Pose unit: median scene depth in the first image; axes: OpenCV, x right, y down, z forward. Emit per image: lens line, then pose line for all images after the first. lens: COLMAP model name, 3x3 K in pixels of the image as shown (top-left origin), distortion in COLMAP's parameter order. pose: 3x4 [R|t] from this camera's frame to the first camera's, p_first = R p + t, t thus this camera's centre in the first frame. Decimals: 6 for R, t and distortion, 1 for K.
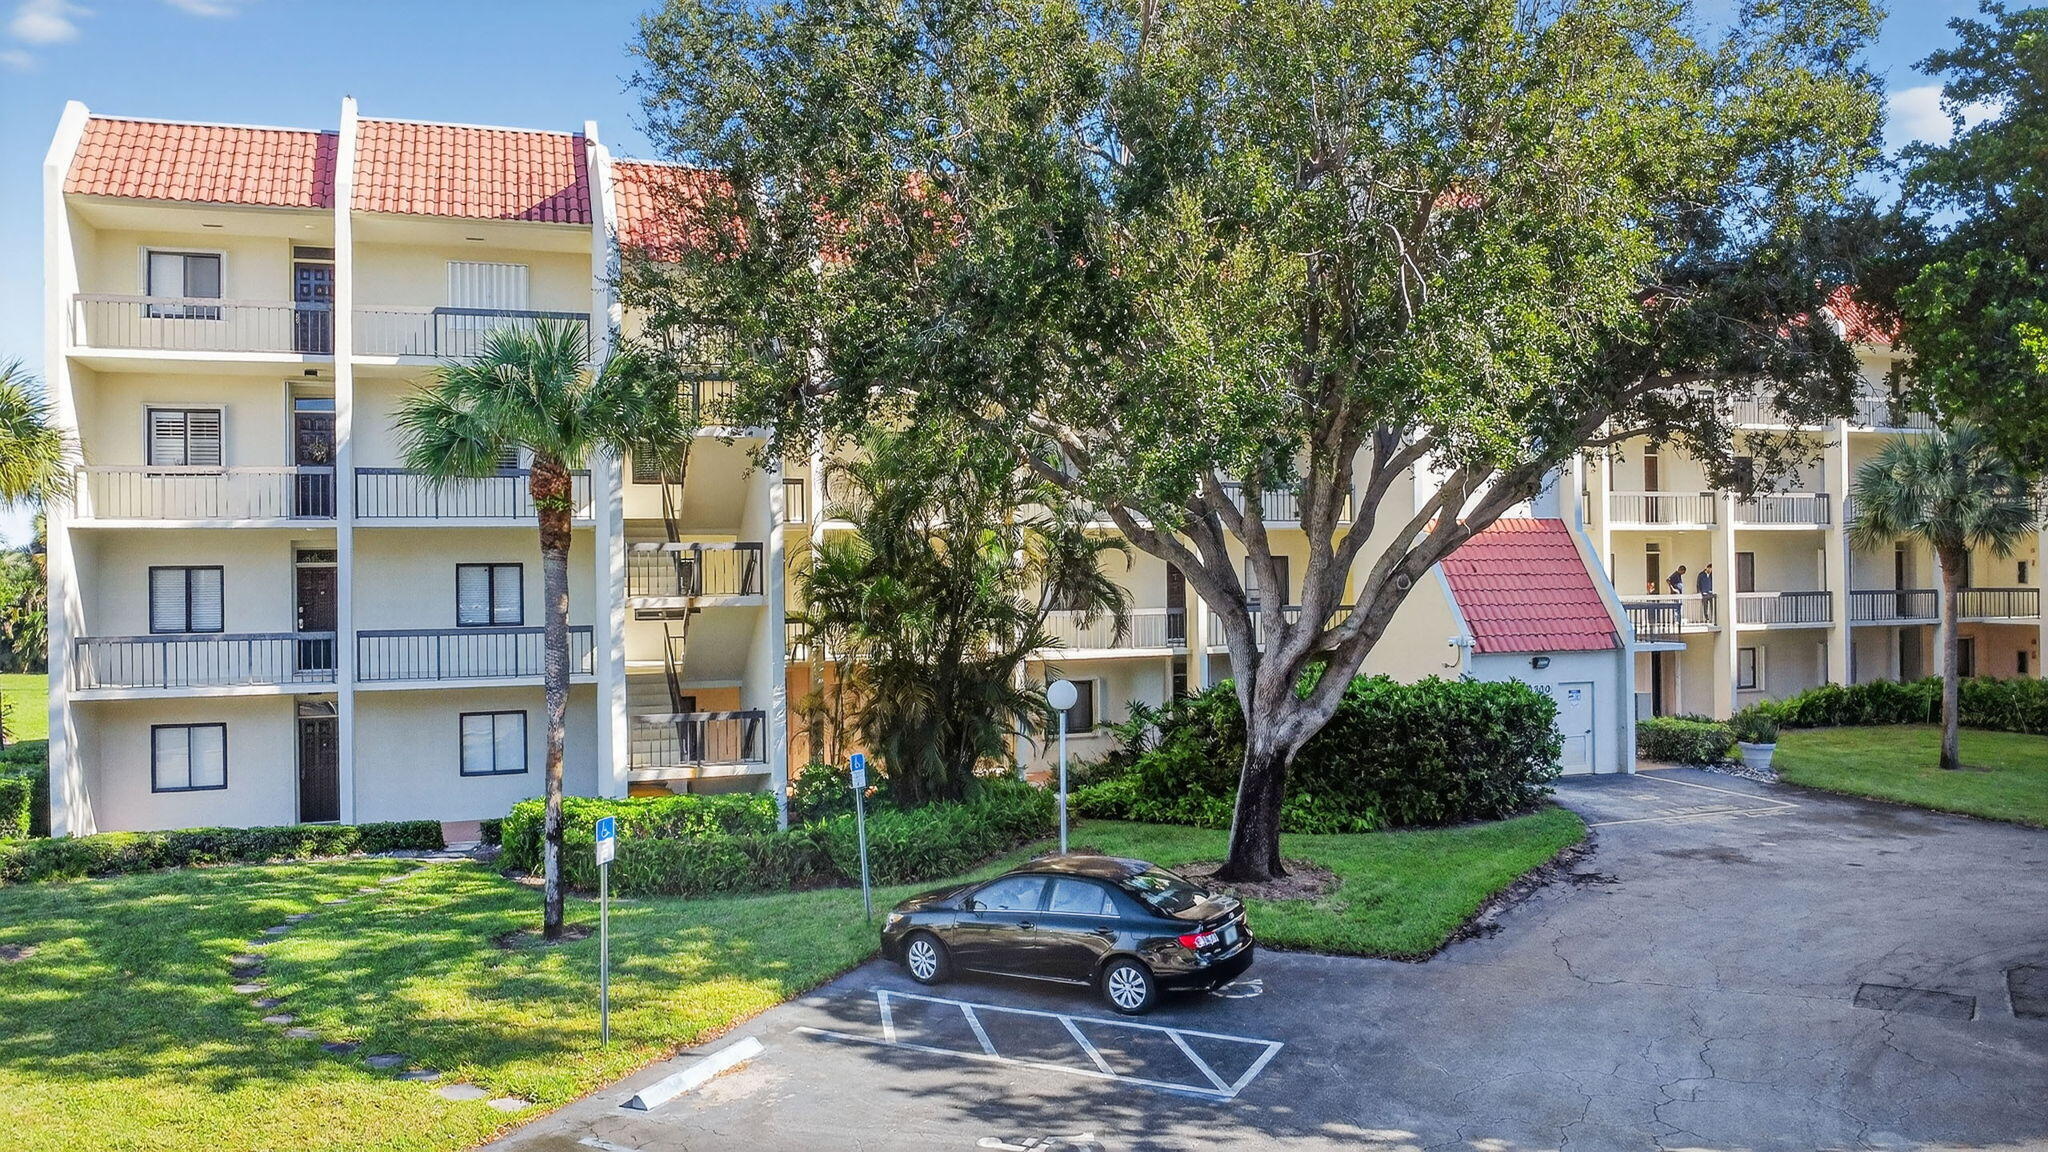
lens RADIAL K [[1488.6, 0, 1021.3], [0, 1488.6, 577.4], [0, 0, 1]] dist [-0.037997, 0.000890]
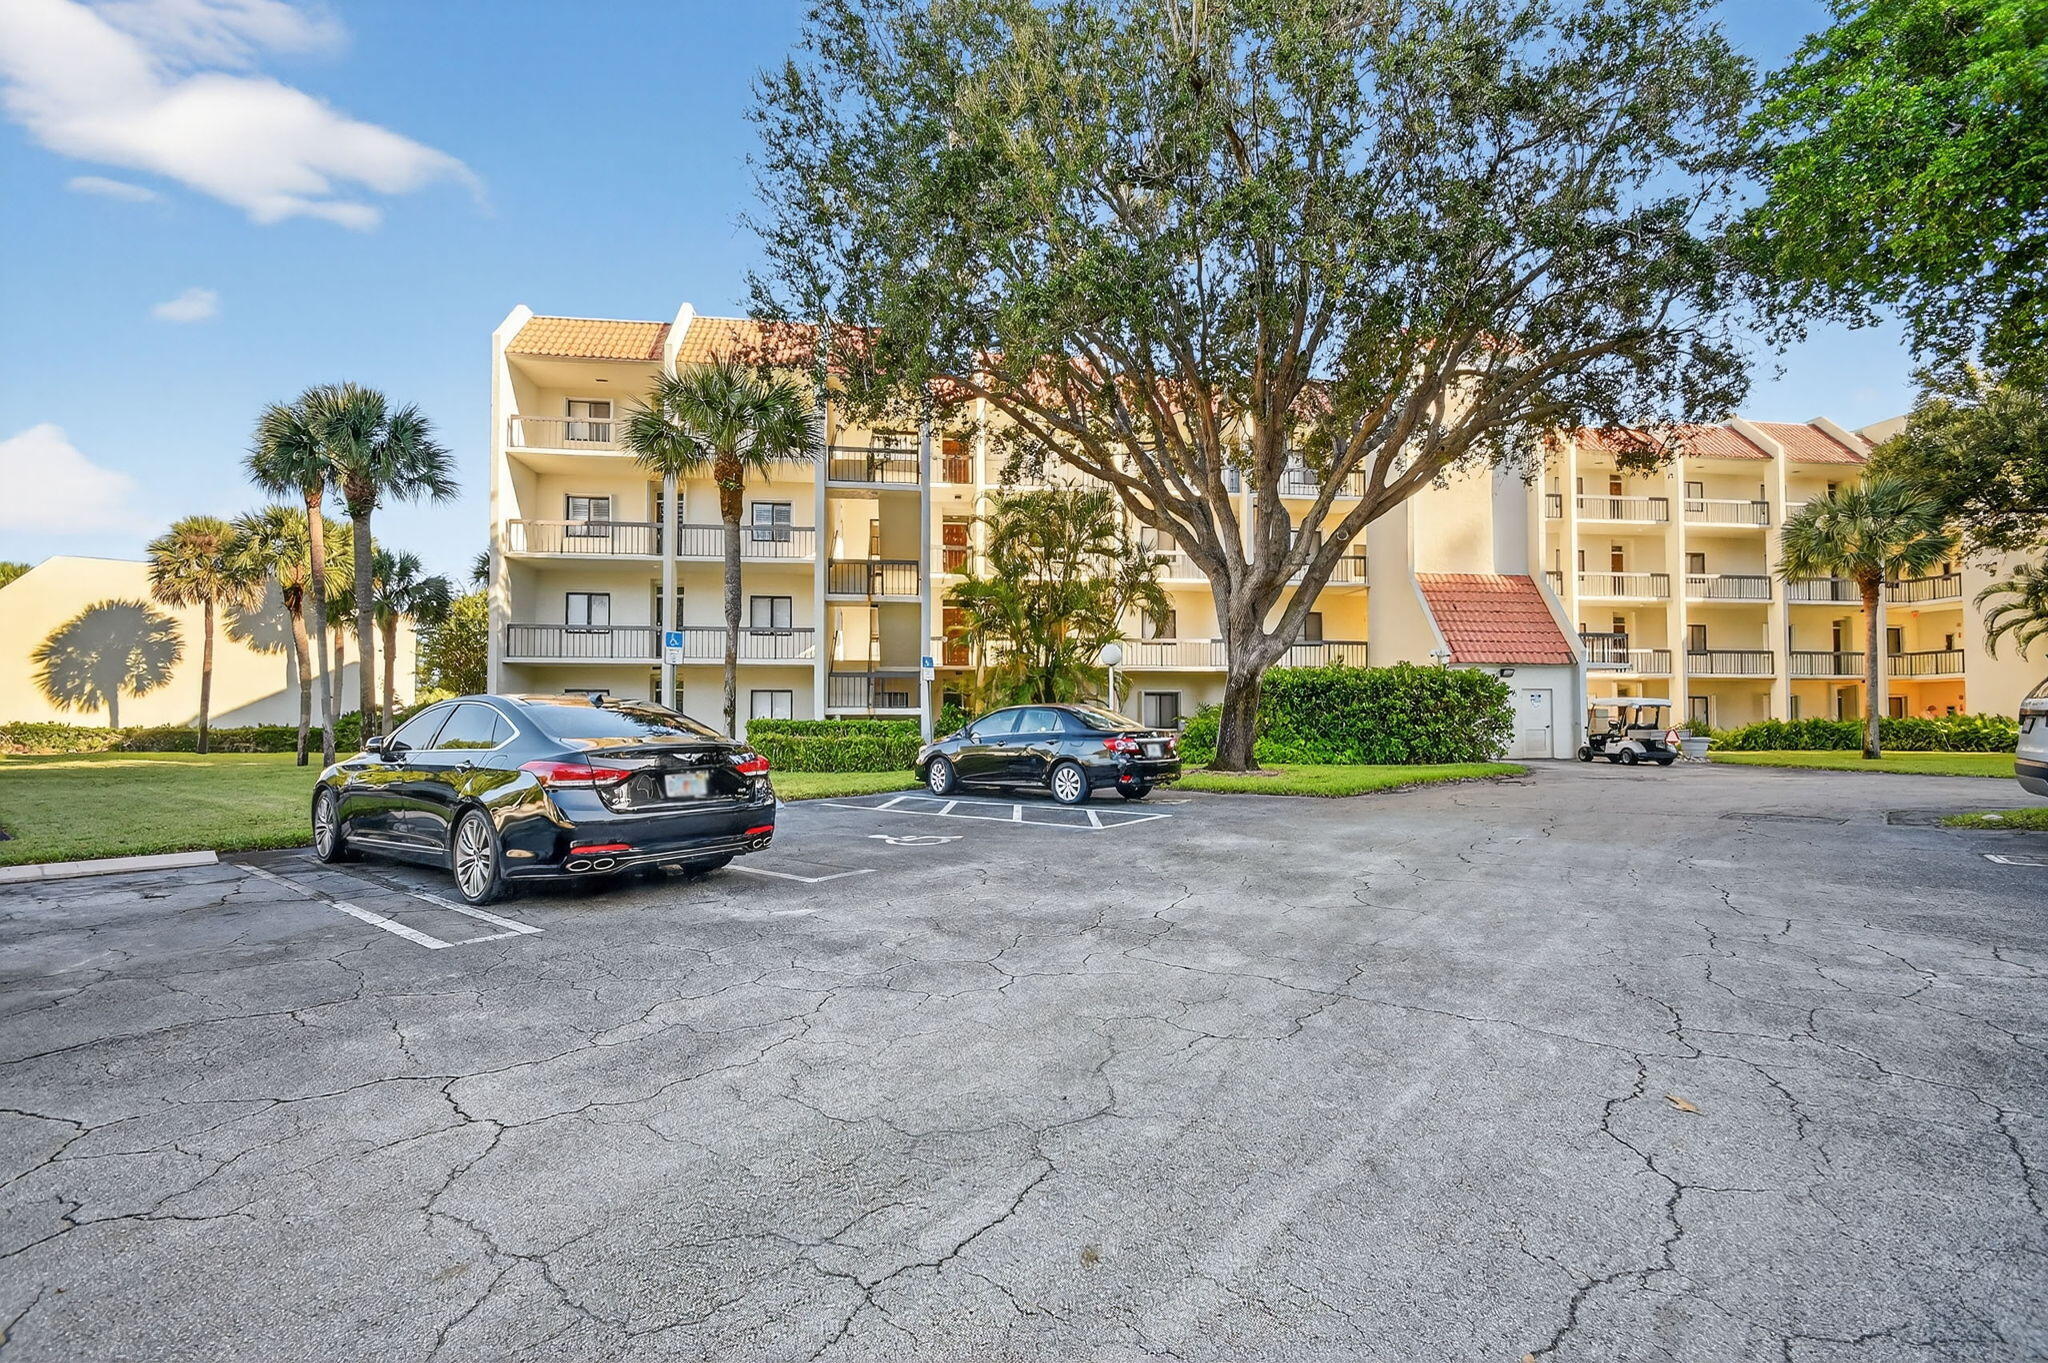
lens RADIAL K [[898.9, 0, 1024.9], [0, 898.9, 698.8], [0, 0, 1]] dist [0.013566, -0.013969]
pose [[0.977597, 0.005276, -0.210418, 0.132741], [-0.010305, 0.999687, -0.022809, 0.146942], [0.210232, 0.024466, 0.977345, 0.149798]]
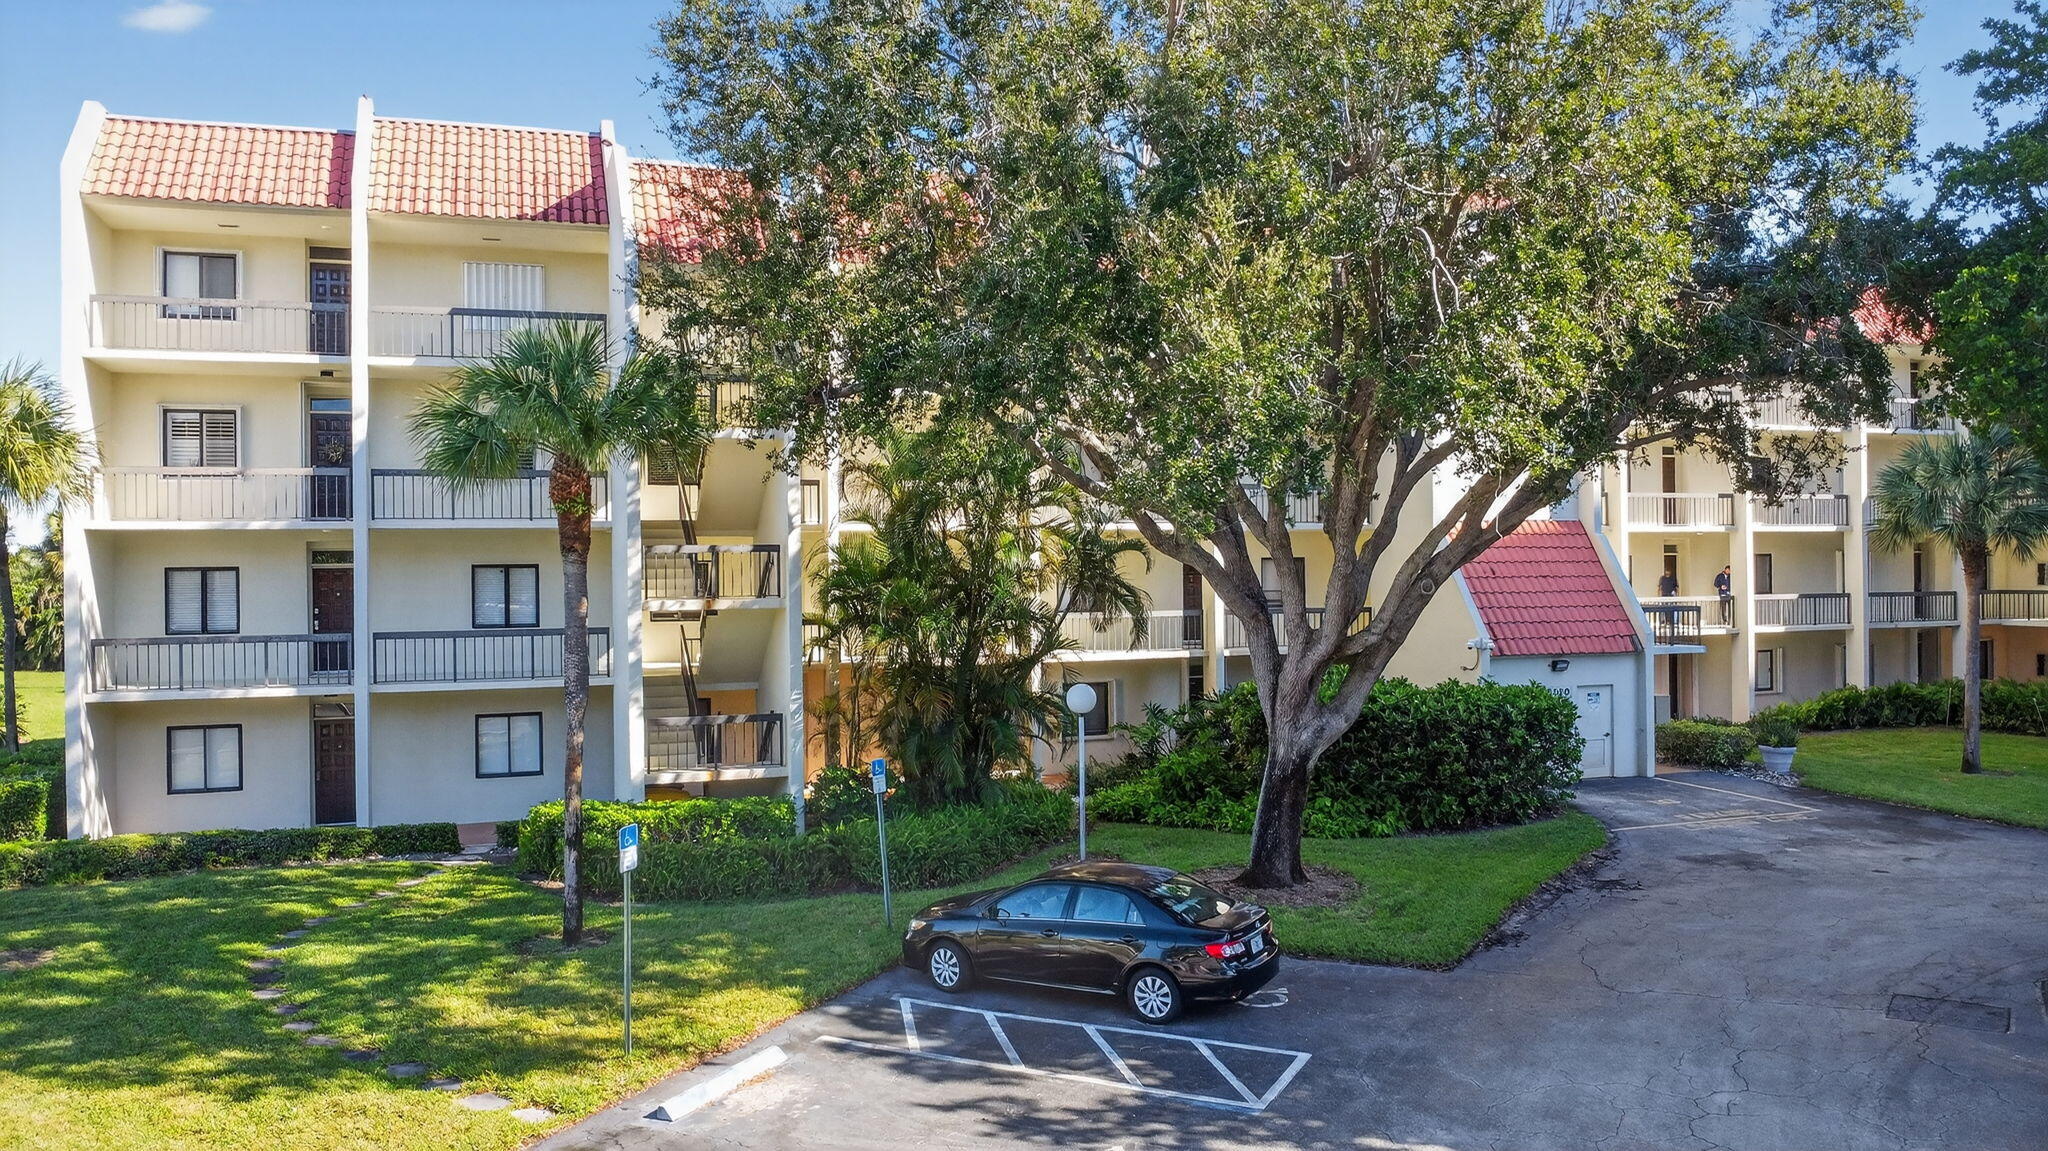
lens RADIAL K [[1488.6, 0, 1021.3], [0, 1488.6, 576.9], [0, 0, 1]] dist [-0.037997, 0.000890]
pose [[0.999985, 0.001413, -0.005336, -0.007742], [-0.001407, 0.999998, 0.001162, -0.003531], [0.005338, -0.001155, 0.999985, 0.005594]]
